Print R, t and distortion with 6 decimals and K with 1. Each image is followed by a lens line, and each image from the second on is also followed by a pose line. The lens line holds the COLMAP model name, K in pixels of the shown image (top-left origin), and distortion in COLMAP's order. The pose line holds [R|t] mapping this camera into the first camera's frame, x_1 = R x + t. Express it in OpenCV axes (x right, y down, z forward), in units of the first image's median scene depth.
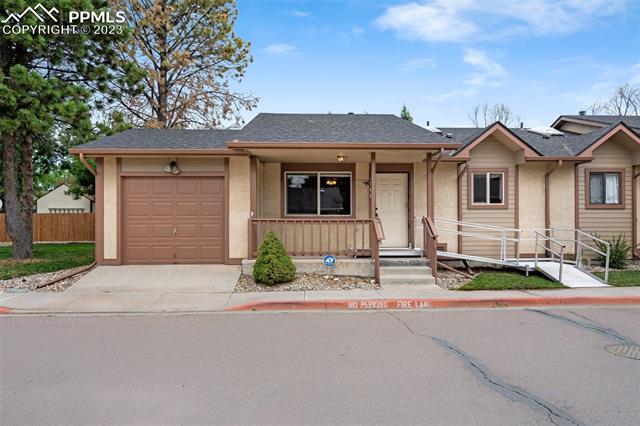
lens RADIAL K [[436.1, 0, 319.7], [0, 436.1, 224.2], [0, 0, 1]] dist [-0.002012, -0.000619]
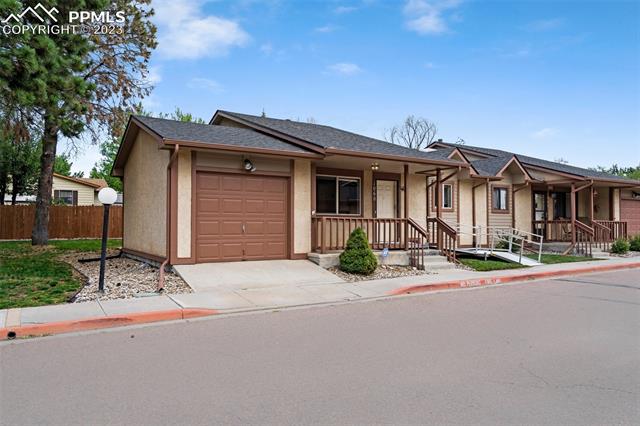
lens RADIAL K [[436.1, 0, 319.7], [0, 436.1, 224.2], [0, 0, 1]] dist [-0.002012, -0.000619]
pose [[0.871139, 0.005628, 0.491003, -0.610730], [-0.010926, 0.999909, 0.007924, -0.003104], [-0.490914, -0.012268, 0.871122, 0.032036]]
